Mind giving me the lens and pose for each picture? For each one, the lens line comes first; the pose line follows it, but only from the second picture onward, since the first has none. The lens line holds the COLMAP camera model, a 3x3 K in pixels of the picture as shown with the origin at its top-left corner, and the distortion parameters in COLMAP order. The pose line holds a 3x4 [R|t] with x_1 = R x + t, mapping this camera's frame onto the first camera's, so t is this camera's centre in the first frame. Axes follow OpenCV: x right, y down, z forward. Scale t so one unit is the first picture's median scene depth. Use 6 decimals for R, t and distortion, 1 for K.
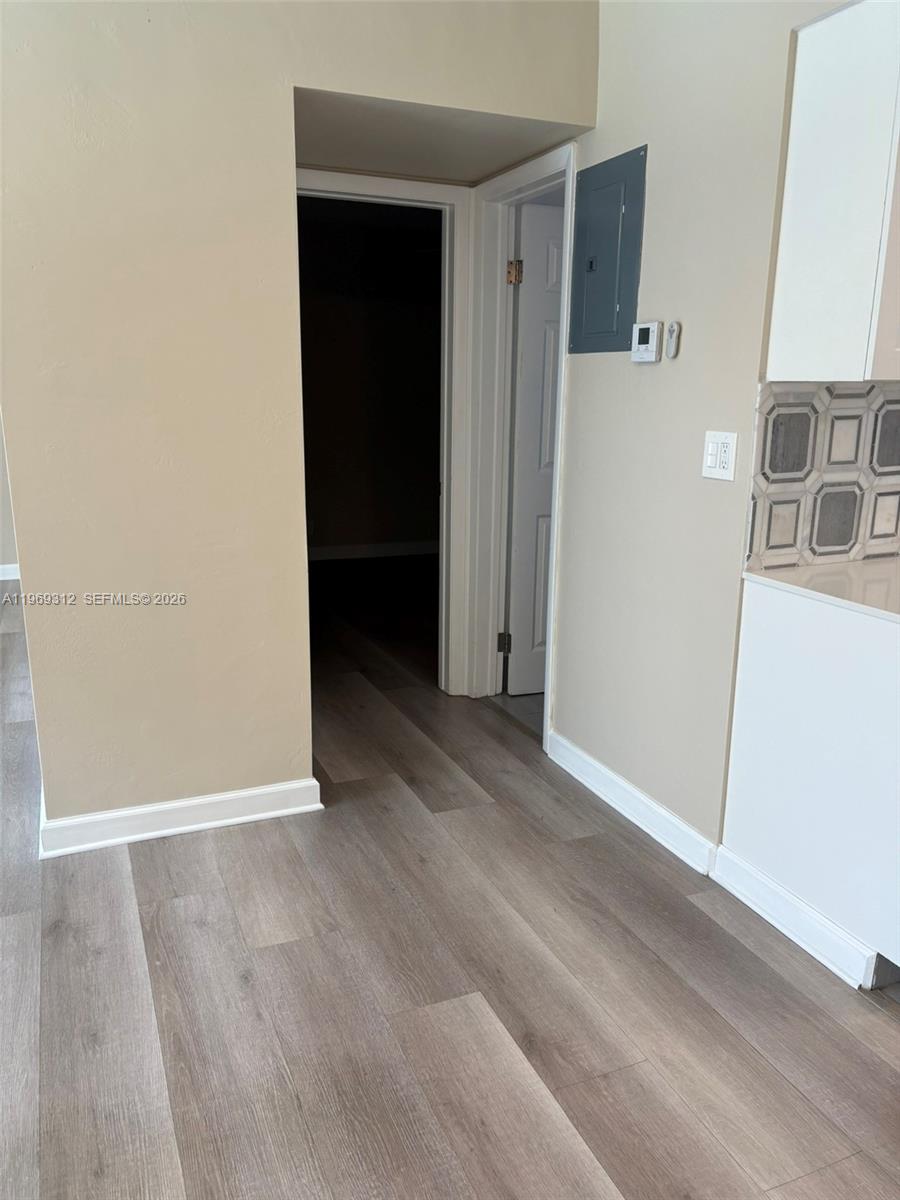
lens RADIAL K [[907.5, 0, 454.2], [0, 907.5, 613.1], [0, 0, 1]] dist [0.036687, -0.051800]
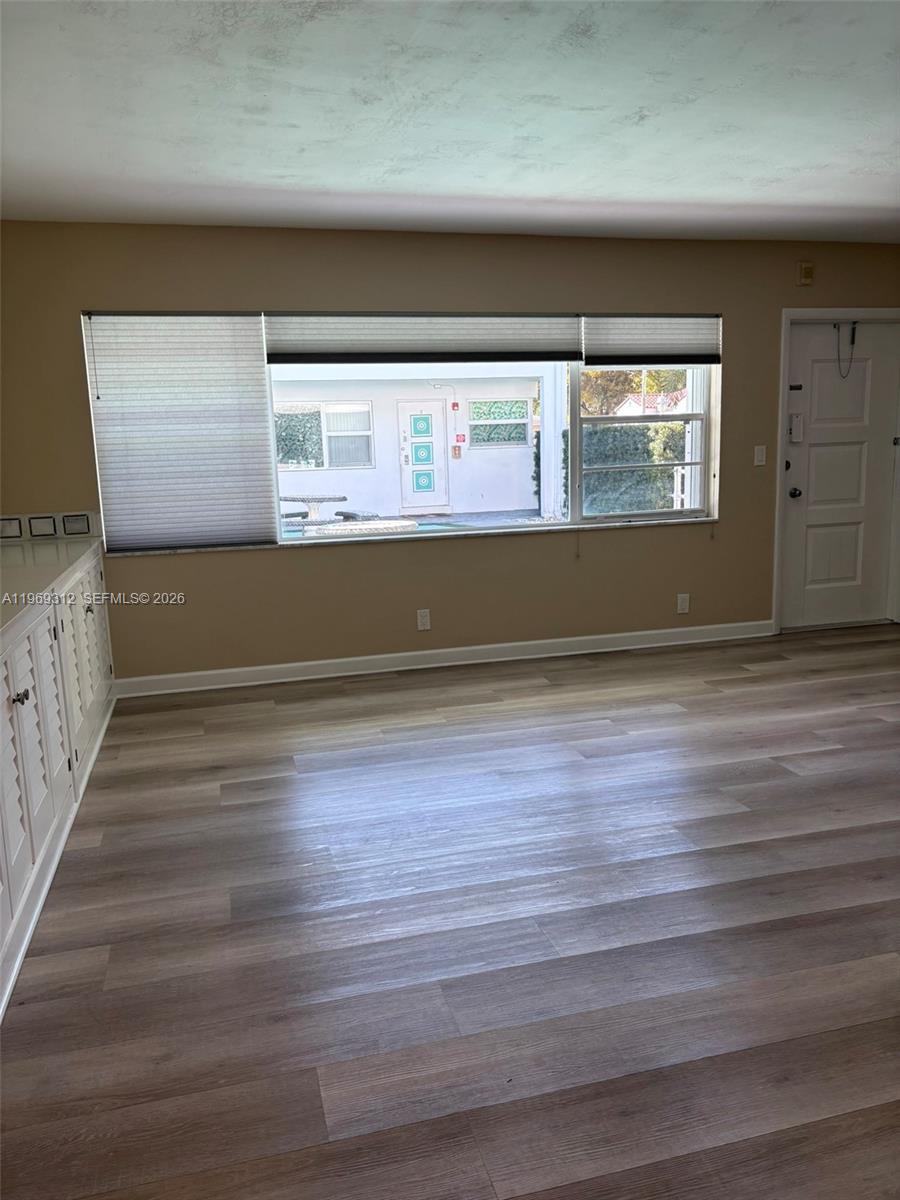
lens RADIAL K [[907.5, 0, 454.2], [0, 907.5, 613.1], [0, 0, 1]] dist [0.036687, -0.051800]
pose [[-0.146355, 0.181623, -0.972416, 0.464747], [-0.221566, 0.952009, 0.211159, -0.136888], [0.964100, 0.246359, -0.099090, 0.522866]]
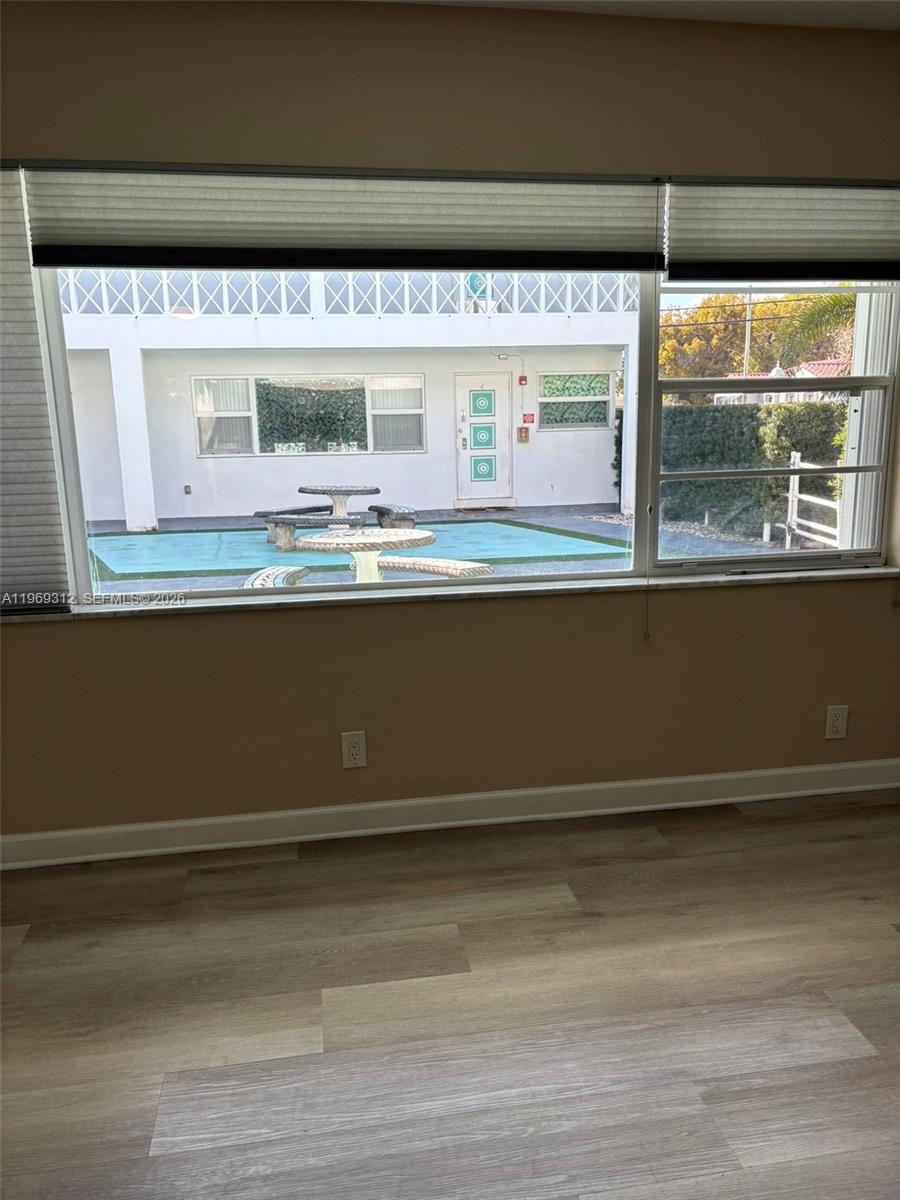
lens RADIAL K [[903.5, 0, 457.6], [0, 903.5, 601.5], [0, 0, 1]] dist [0.043578, -0.061664]
pose [[-0.240713, 0.185181, -0.952767, -0.657277], [-0.228478, 0.943235, 0.241053, -0.145521], [0.943321, 0.275711, -0.184739, 0.535483]]
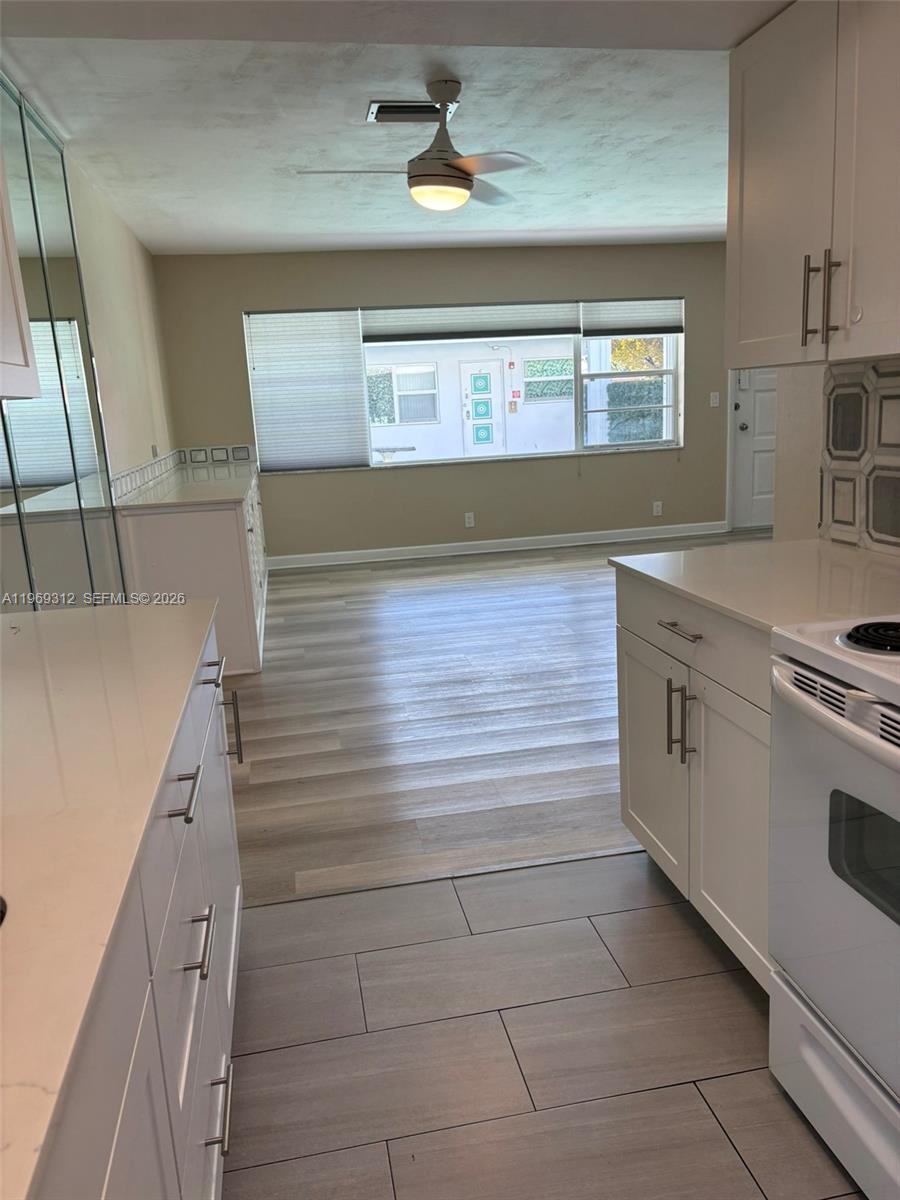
lens RADIAL K [[920.5, 0, 449.5], [0, 920.5, 622.4], [0, 0, 1]] dist [0.033035, -0.001081]
pose [[-0.223440, 0.229179, -0.947392, 1.548038], [-0.199699, 0.940584, 0.274630, -0.173292], [0.954041, 0.250557, -0.164397, 0.805973]]
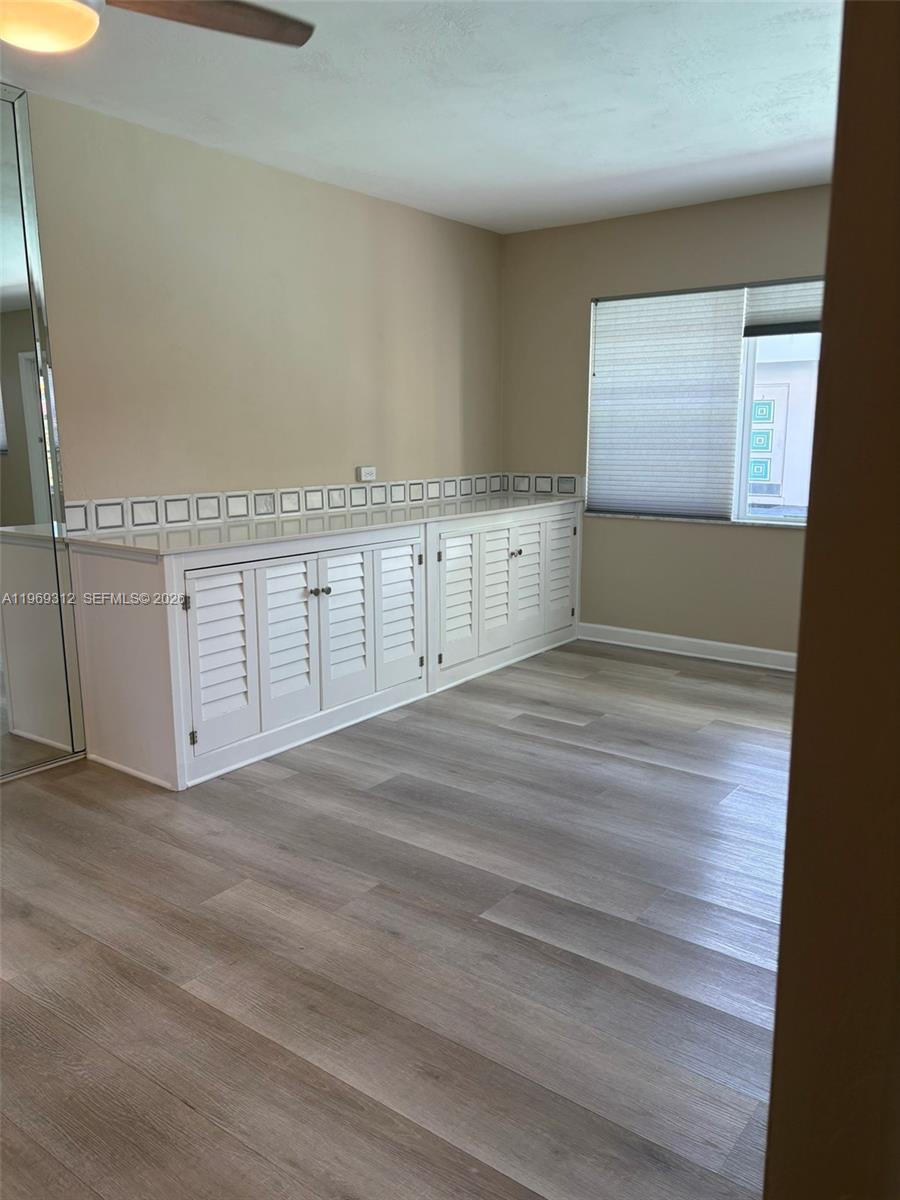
lens RADIAL K [[895.7, 0, 454.7], [0, 895.7, 635.7], [0, 0, 1]] dist [0.009873, -0.040760]
pose [[-0.866129, 0.099224, -0.489872, 0.008222], [-0.135731, 0.896574, 0.421583, -0.307438], [0.481038, 0.431636, -0.763081, 1.295610]]
